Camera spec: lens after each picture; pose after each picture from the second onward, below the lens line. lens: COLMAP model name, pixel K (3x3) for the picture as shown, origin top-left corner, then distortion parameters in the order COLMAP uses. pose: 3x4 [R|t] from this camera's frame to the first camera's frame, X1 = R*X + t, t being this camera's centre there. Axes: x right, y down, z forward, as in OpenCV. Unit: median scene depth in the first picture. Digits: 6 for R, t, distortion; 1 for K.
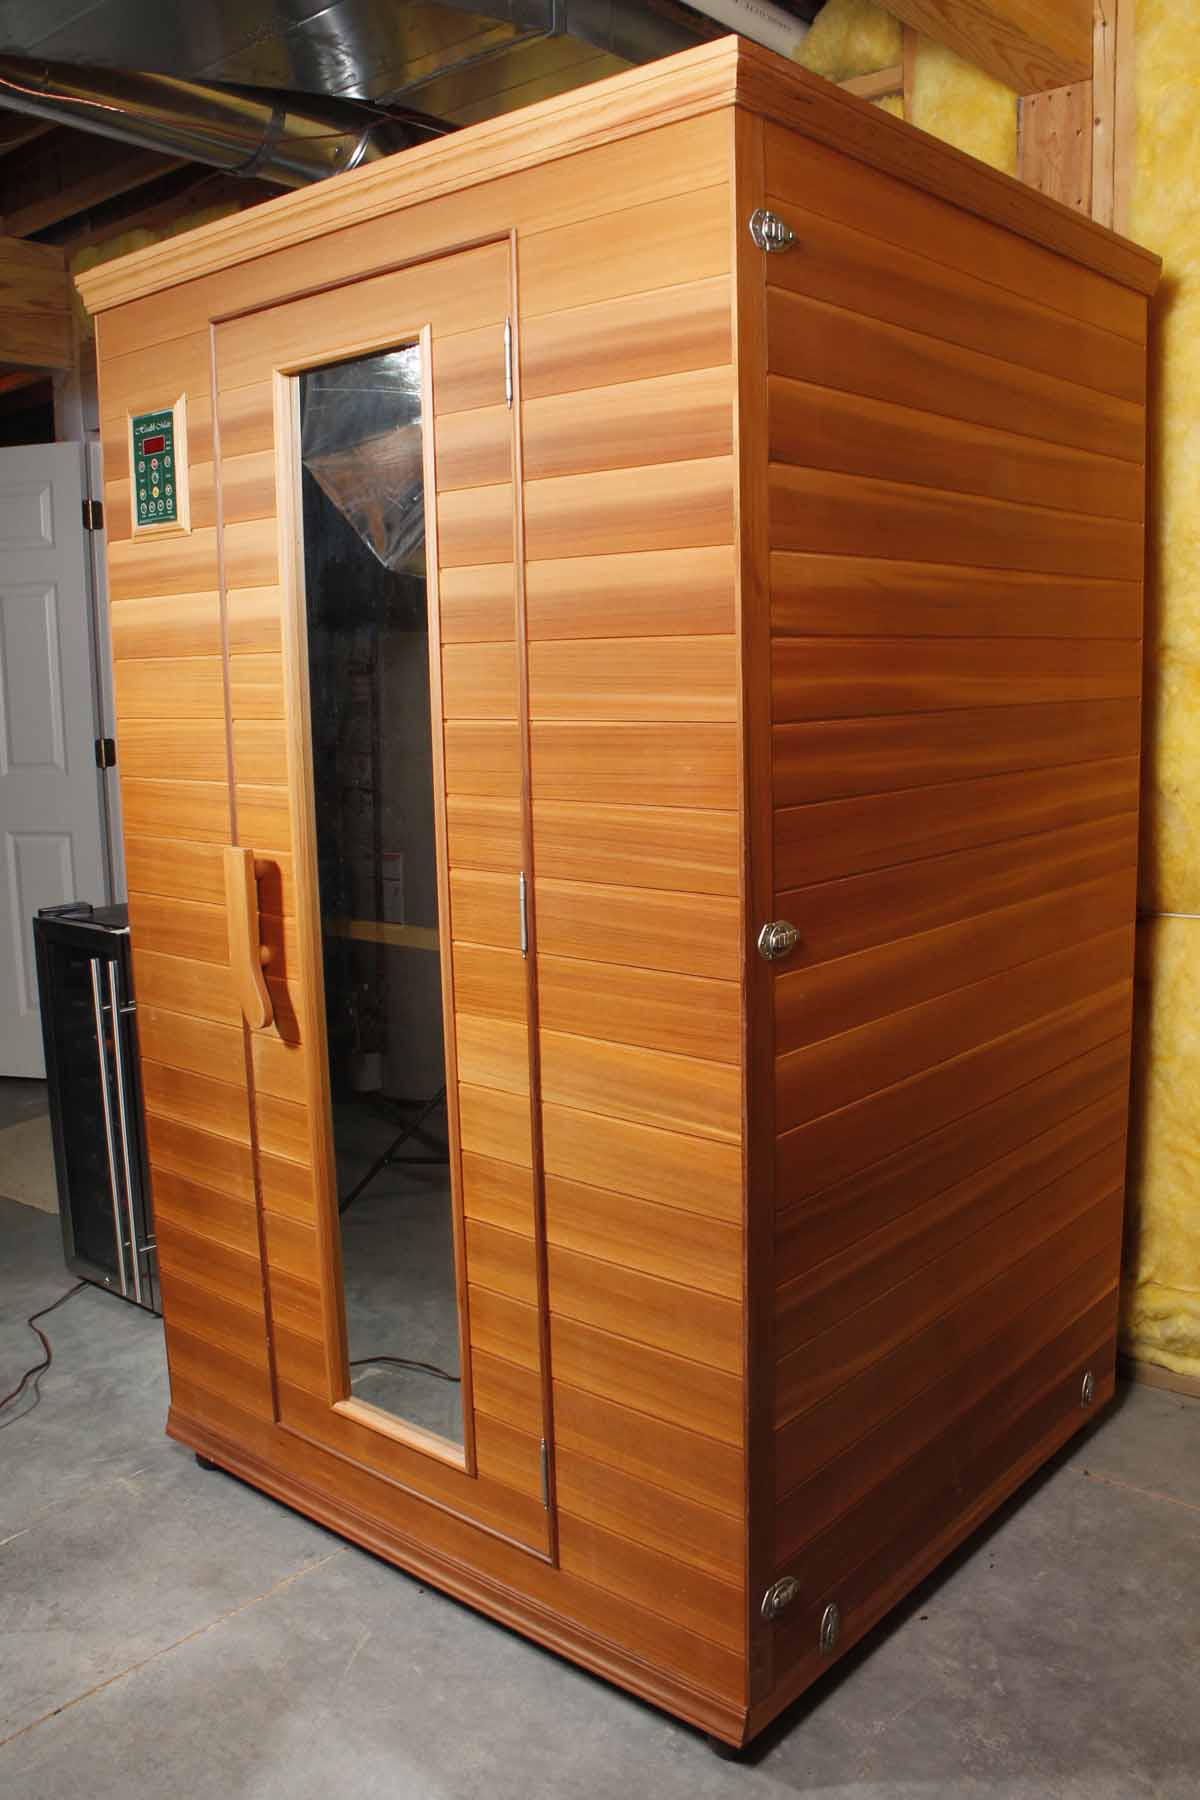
lens RADIAL K [[1497.6, 0, 600.0], [0, 1497.6, 900.0], [0, 0, 1]] dist [-0.156259, 0.138293]
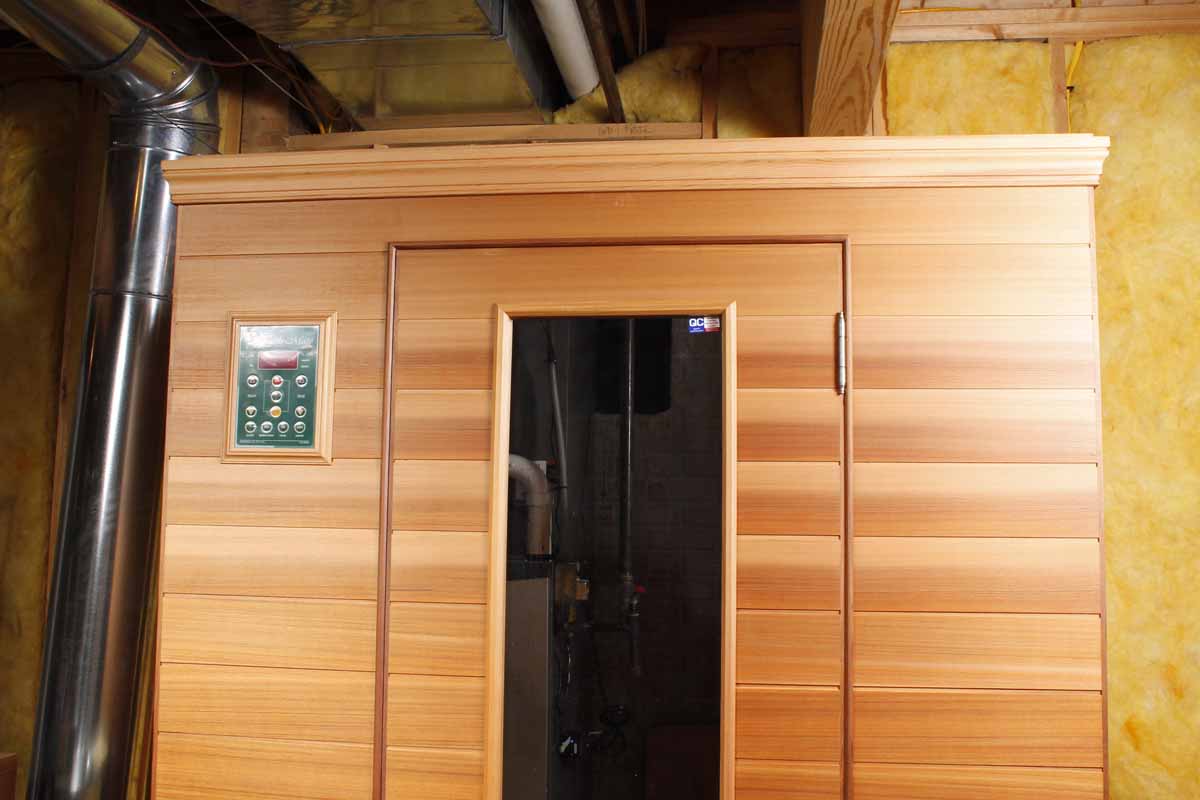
lens RADIAL K [[1191.7, 0, 601.5], [0, 1191.7, 416.7], [0, 0, 1]] dist [-0.091537, 0.035839]
pose [[0.833089, 0.084359, 0.546668, -0.577914], [0.054908, 0.970808, -0.233487, -0.103958], [-0.550407, 0.224532, 0.804138, 0.336551]]
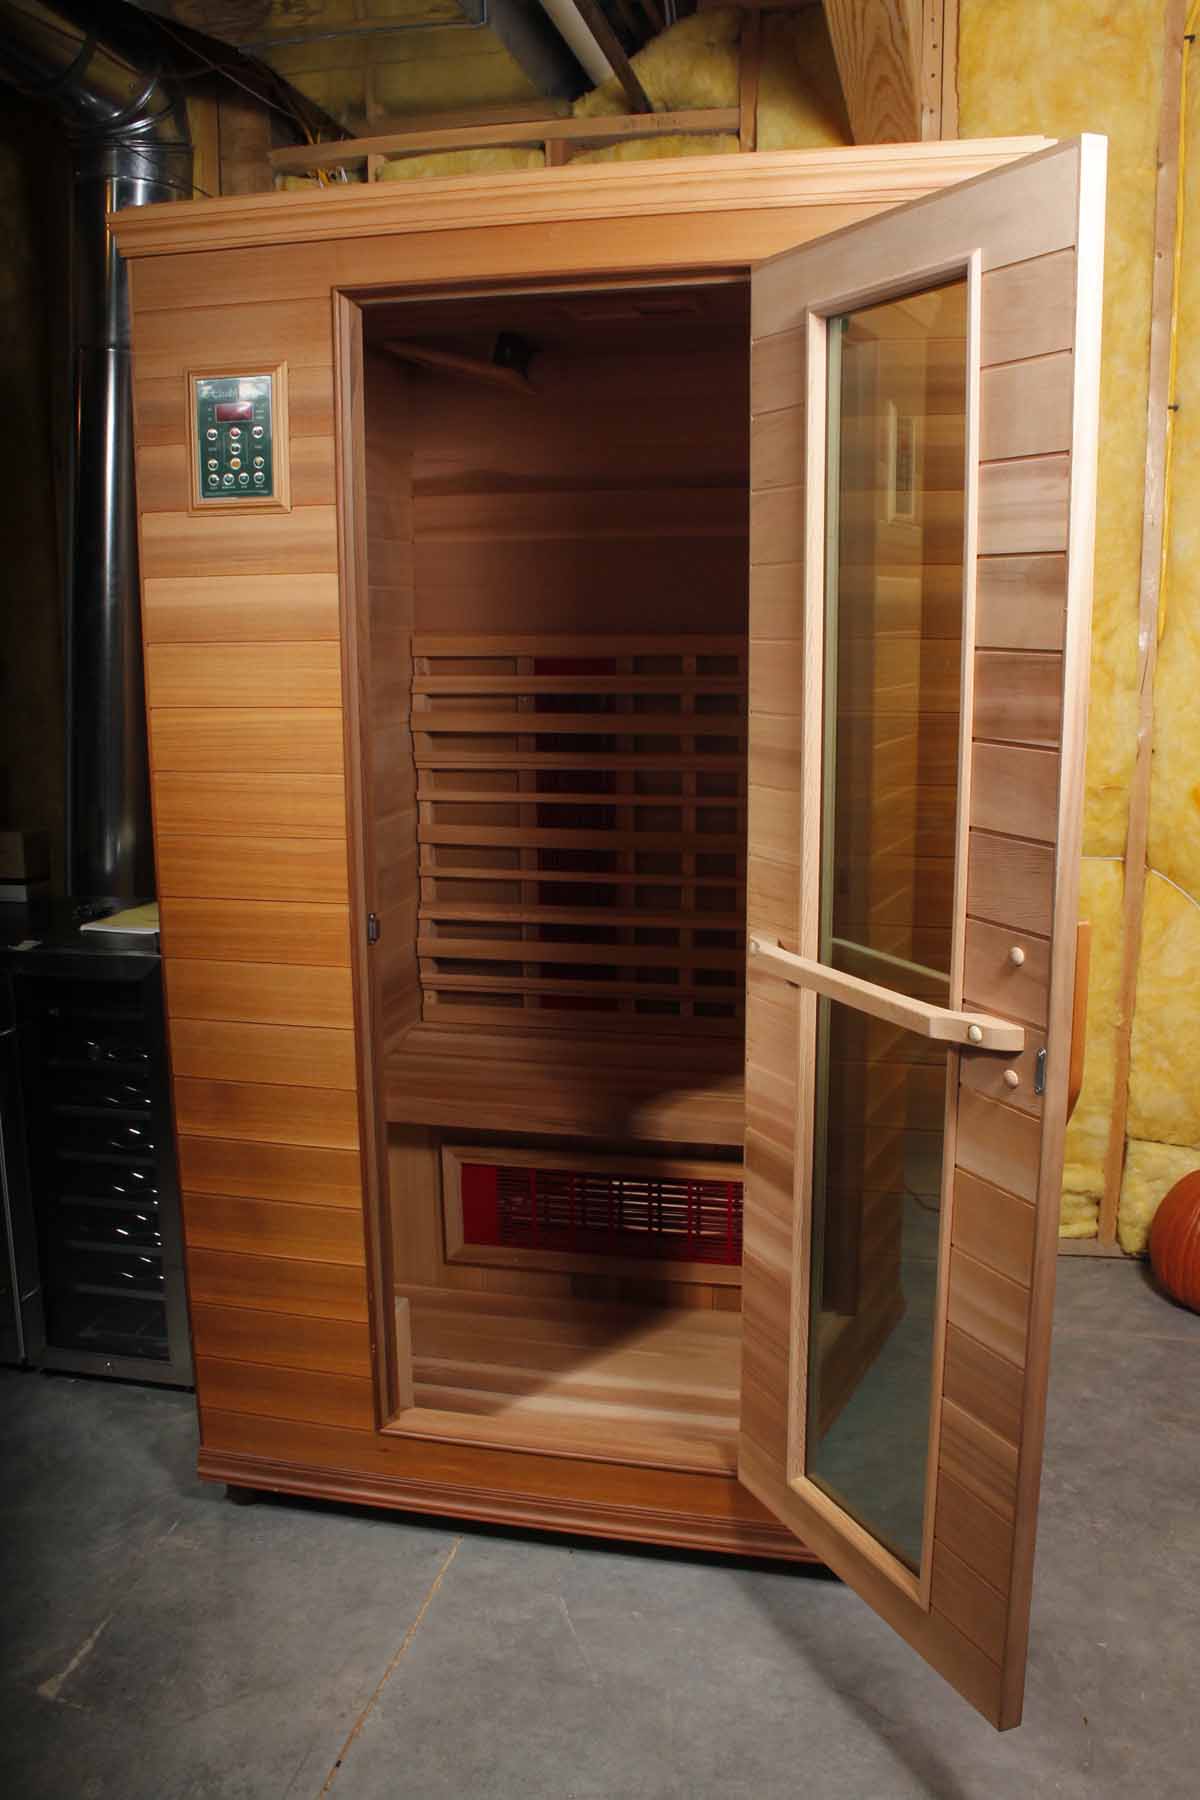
lens RADIAL K [[1497.6, 0, 600.0], [0, 1497.6, 900.0], [0, 0, 1]] dist [-0.156259, 0.138293]
pose [[0.887731, -0.069697, 0.455056, -0.586054], [0.059311, 0.997551, 0.037083, -0.026147], [-0.456526, -0.005930, 0.889690, 0.074809]]
